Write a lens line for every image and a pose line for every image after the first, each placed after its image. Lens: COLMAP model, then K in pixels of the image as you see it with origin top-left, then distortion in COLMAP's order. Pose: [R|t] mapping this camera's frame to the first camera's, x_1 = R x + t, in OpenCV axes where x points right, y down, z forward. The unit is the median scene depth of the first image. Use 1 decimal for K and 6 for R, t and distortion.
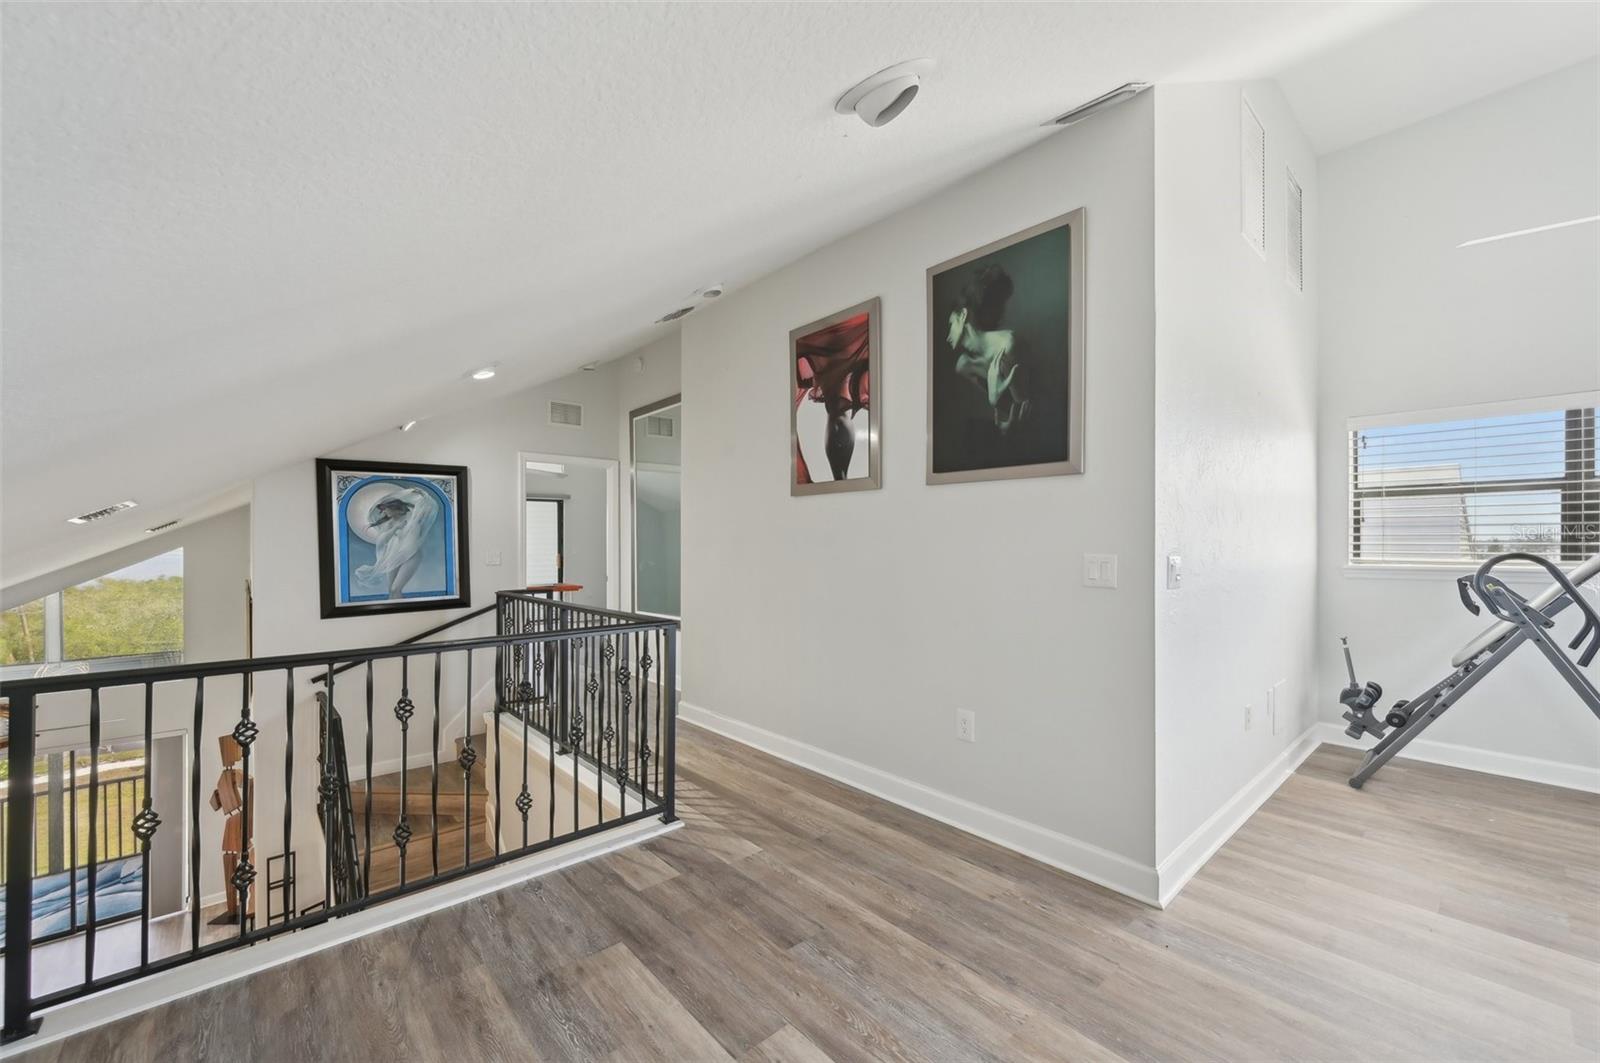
lens RADIAL K [[629.7, 0, 805.4], [0, 629.7, 540.0], [0, 0, 1]] dist [-0.001659, 0.000253]
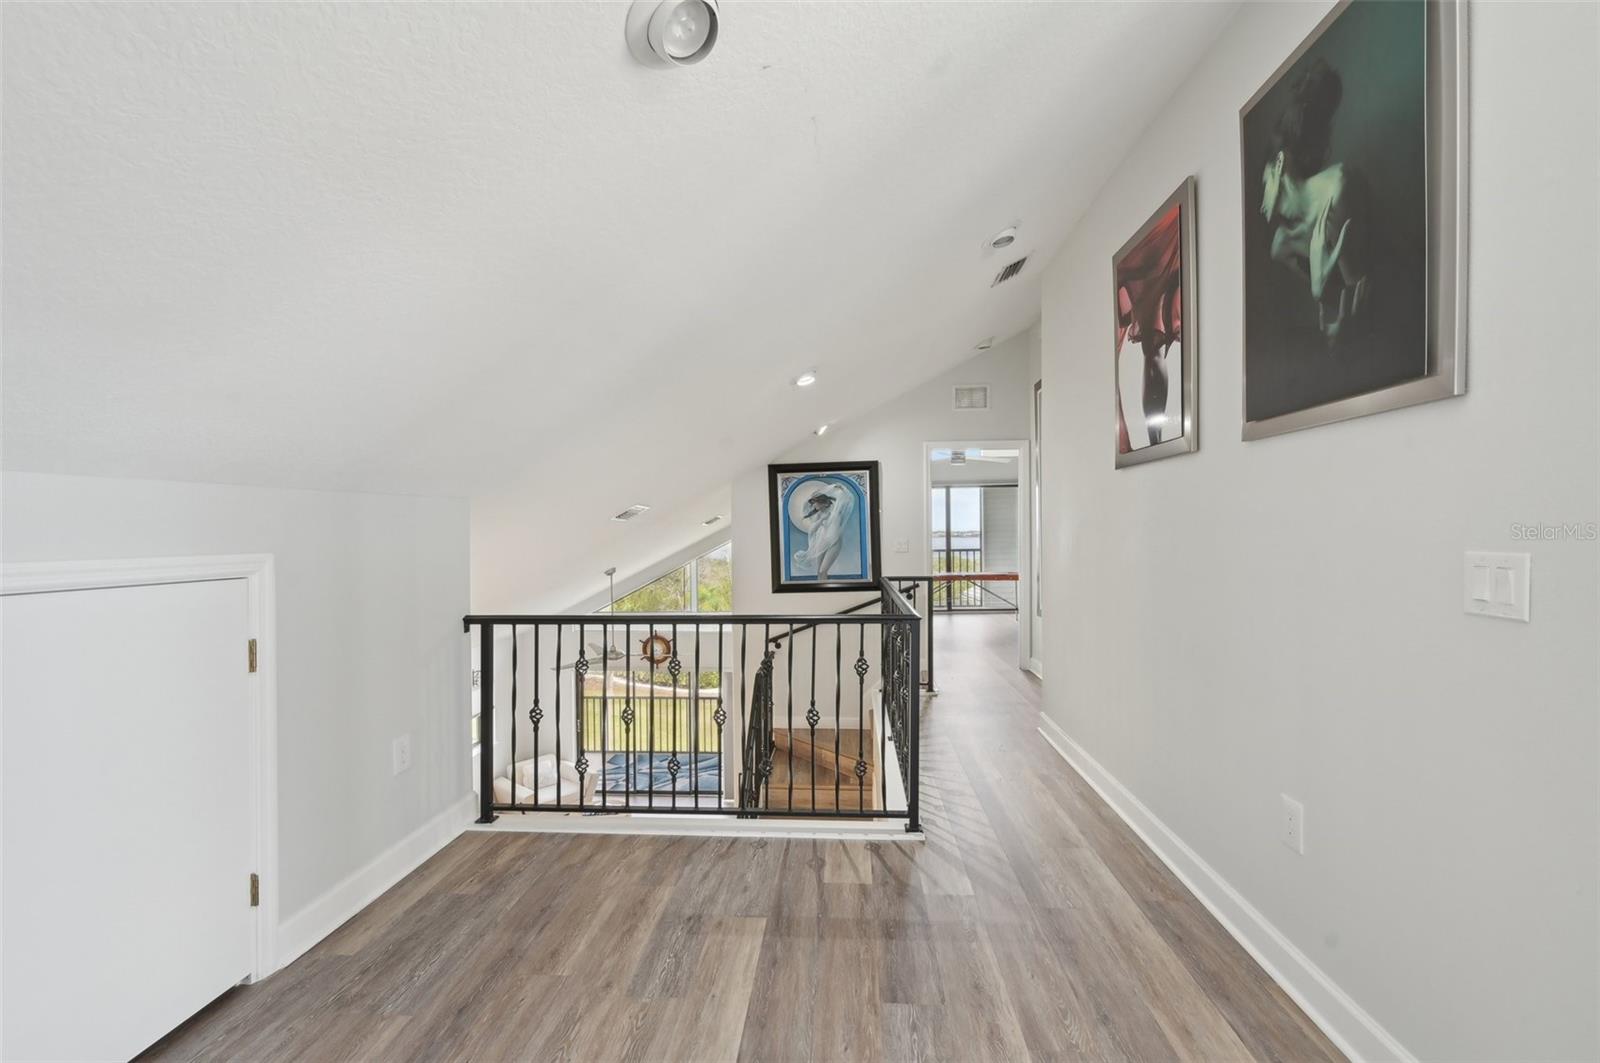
lens RADIAL K [[668.9, 0, 800.0], [0, 668.9, 531.5], [0, 0, 1]] dist [-0.001960, -0.000199]
pose [[0.701246, -0.005349, -0.712899, 0.395931], [0.011383, 0.999928, 0.003694, -0.001789], [0.712828, -0.010706, 0.701257, 0.200891]]
